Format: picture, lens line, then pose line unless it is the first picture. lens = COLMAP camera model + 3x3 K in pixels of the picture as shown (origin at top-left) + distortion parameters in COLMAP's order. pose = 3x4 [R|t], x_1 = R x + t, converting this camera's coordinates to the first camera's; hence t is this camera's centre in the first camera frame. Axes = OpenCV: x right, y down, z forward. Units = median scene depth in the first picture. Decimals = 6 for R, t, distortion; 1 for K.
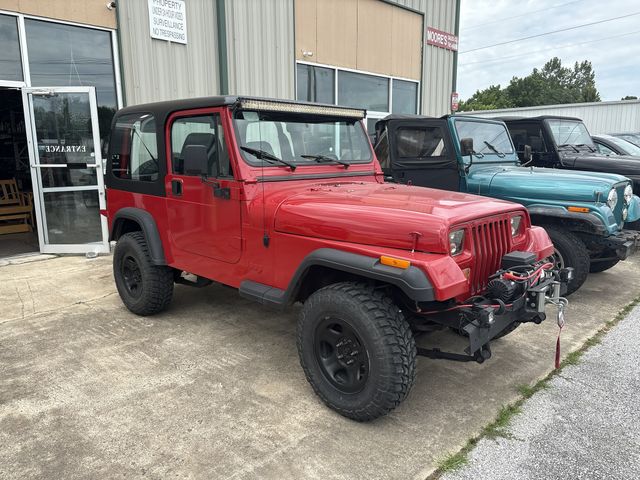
lens RADIAL K [[488.0, 0, 318.8], [0, 488.0, 237.6], [0, 0, 1]] dist [0.087127, -0.106792]
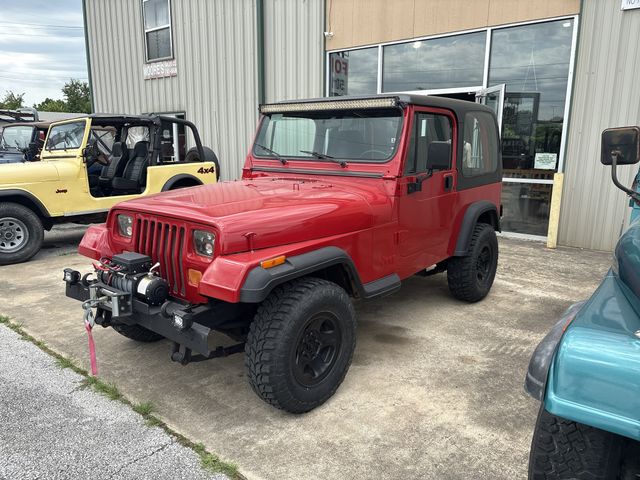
lens RADIAL K [[488.0, 0, 318.8], [0, 488.0, 237.6], [0, 0, 1]] dist [0.087127, -0.106792]
pose [[0.065468, 0.197291, -0.978157, 1.175457], [-0.180429, 0.966442, 0.182852, -0.209442], [0.981407, 0.164517, 0.098868, 1.076464]]
